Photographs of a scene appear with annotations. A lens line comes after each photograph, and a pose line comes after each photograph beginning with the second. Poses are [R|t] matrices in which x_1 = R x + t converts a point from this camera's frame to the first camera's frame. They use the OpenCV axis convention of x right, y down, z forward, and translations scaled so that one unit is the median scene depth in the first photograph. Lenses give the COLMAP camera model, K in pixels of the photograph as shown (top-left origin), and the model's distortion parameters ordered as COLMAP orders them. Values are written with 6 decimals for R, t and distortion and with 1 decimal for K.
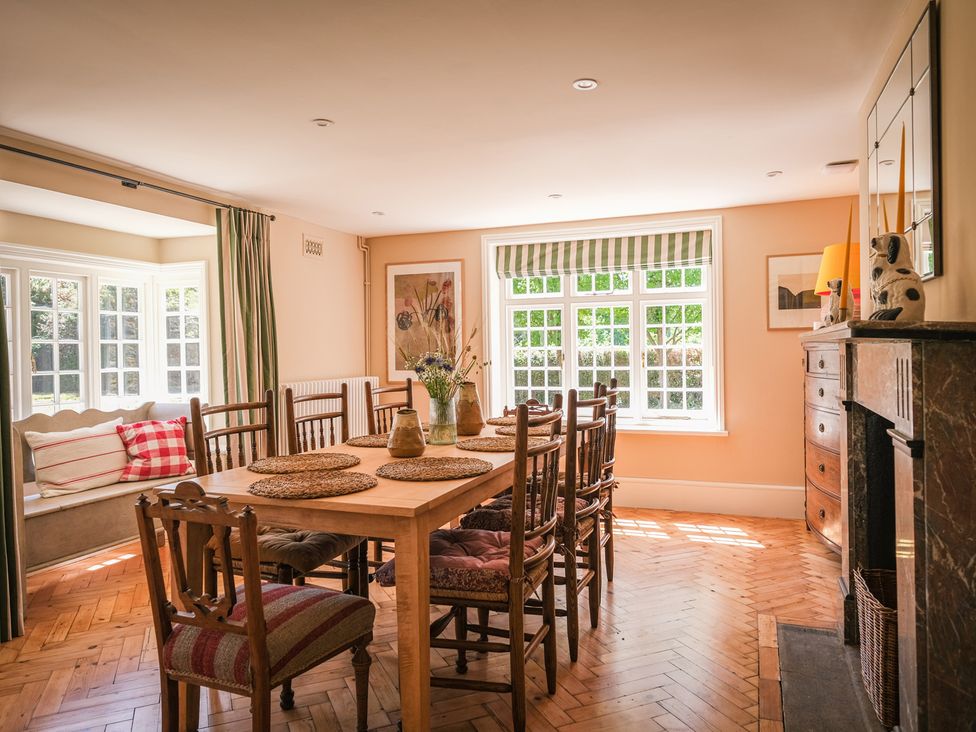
lens RADIAL K [[689.2, 0, 488.7], [0, 689.2, 364.1], [0, 0, 1]] dist [0.000781, 0.004533]
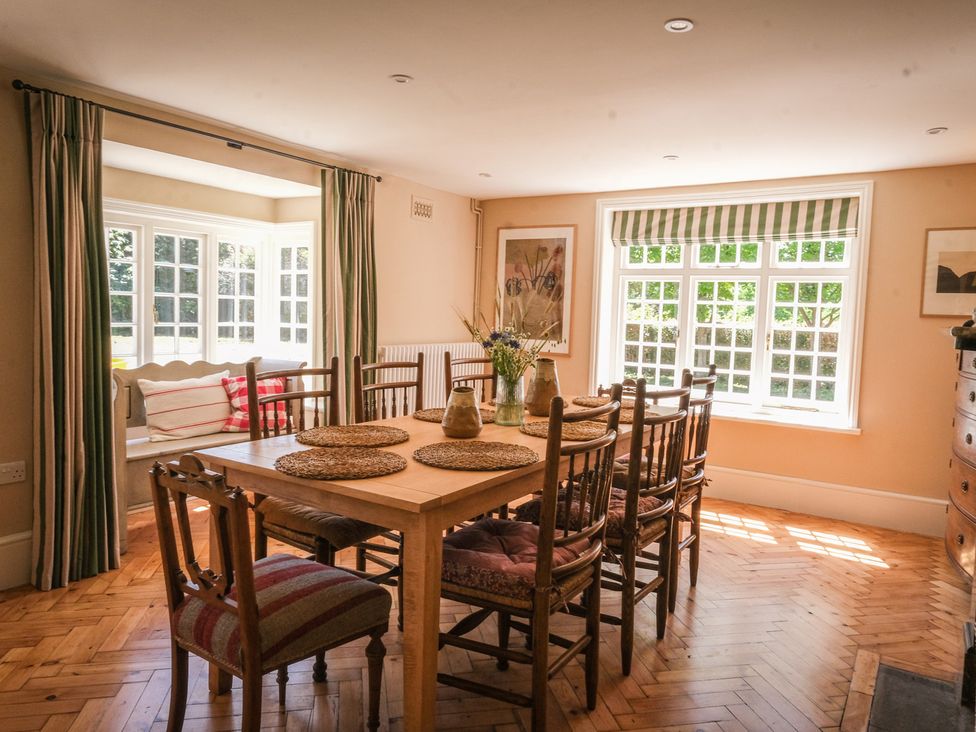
lens RADIAL K [[689.2, 0, 487.3], [0, 689.2, 363.3], [0, 0, 1]] dist [0.000781, 0.004533]
pose [[0.977155, 0.062511, -0.203129, 0.076025], [-0.051801, 0.996993, 0.057629, -0.016897], [0.206121, -0.045790, 0.977455, 0.064968]]
